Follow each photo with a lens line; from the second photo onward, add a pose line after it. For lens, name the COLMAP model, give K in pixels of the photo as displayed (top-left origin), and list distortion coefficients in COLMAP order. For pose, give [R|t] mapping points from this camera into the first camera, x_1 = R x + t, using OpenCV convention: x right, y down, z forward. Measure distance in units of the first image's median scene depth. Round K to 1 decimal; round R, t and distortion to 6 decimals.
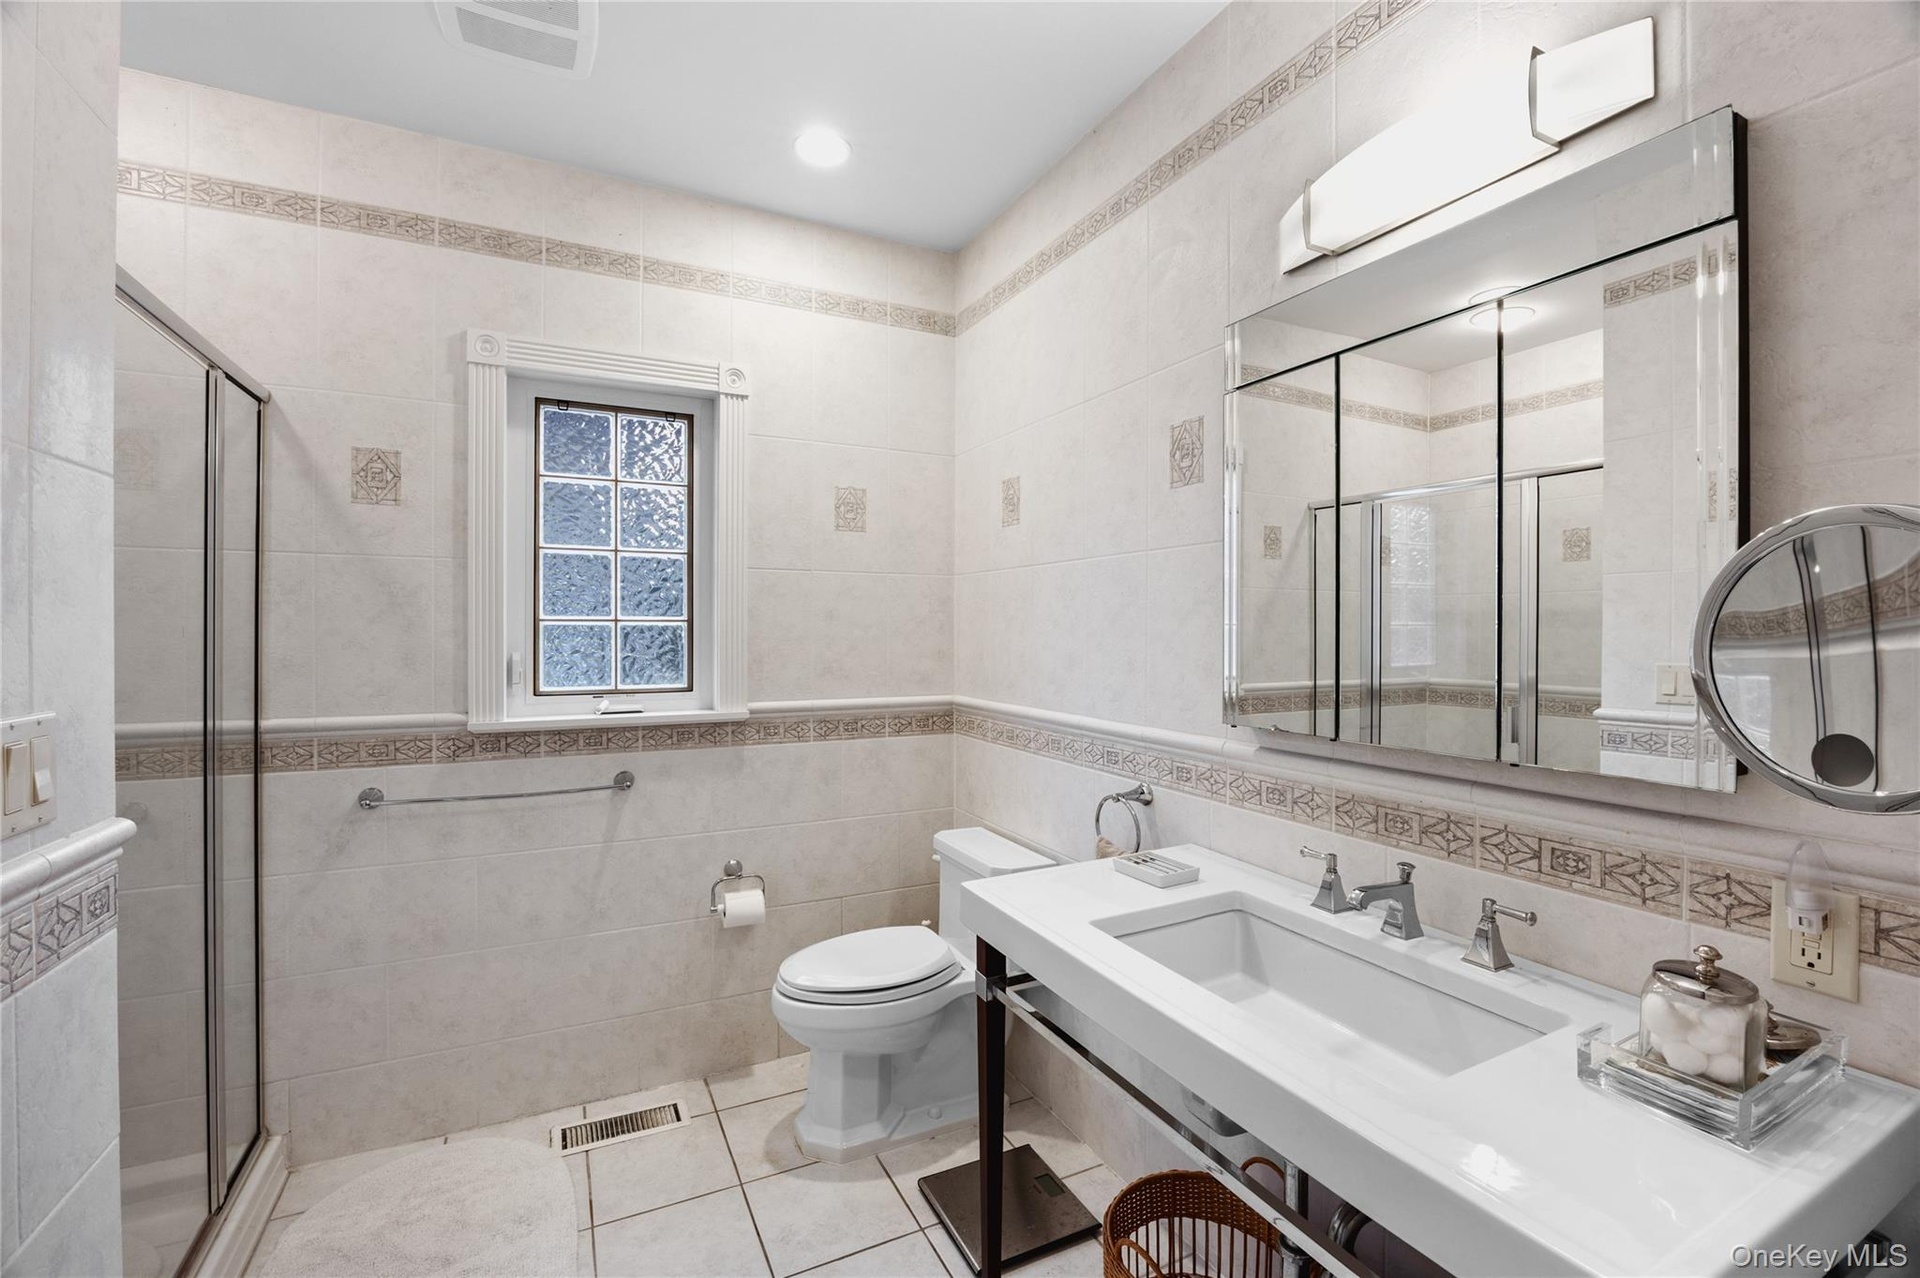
lens RADIAL K [[835.4, 0, 960.0], [0, 835.4, 639.0], [0, 0, 1]] dist [-0.018283, 0.000378]
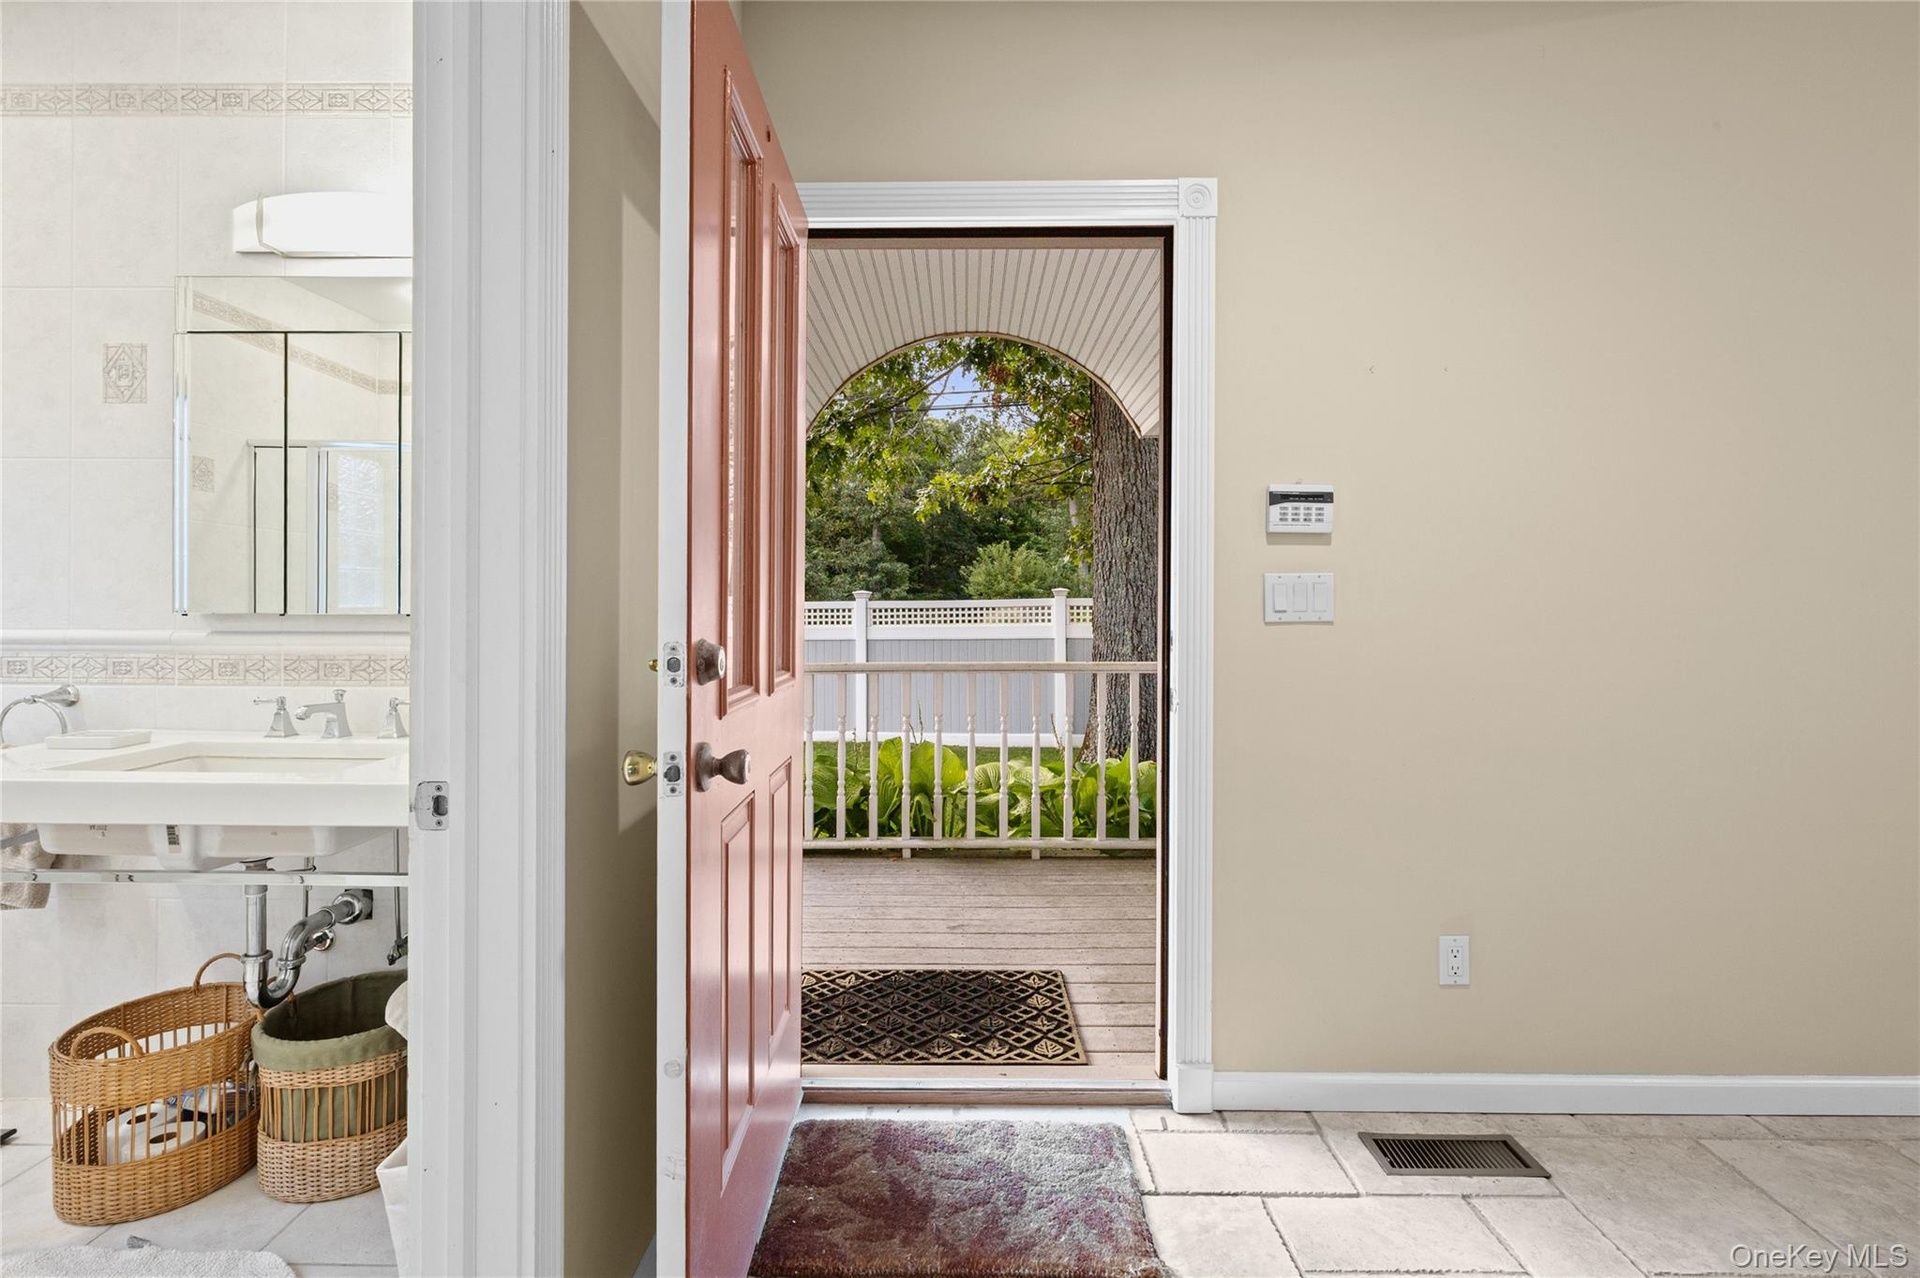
lens RADIAL K [[884.7, 0, 958.8], [0, 884.7, 609.6], [0, 0, 1]] dist [0.000043, -0.000572]
pose [[0.468502, 0.000099, 0.883463, -0.264094], [0.002824, 0.999995, -0.001610, 0.100199], [-0.883458, 0.003249, 0.468499, -0.556911]]
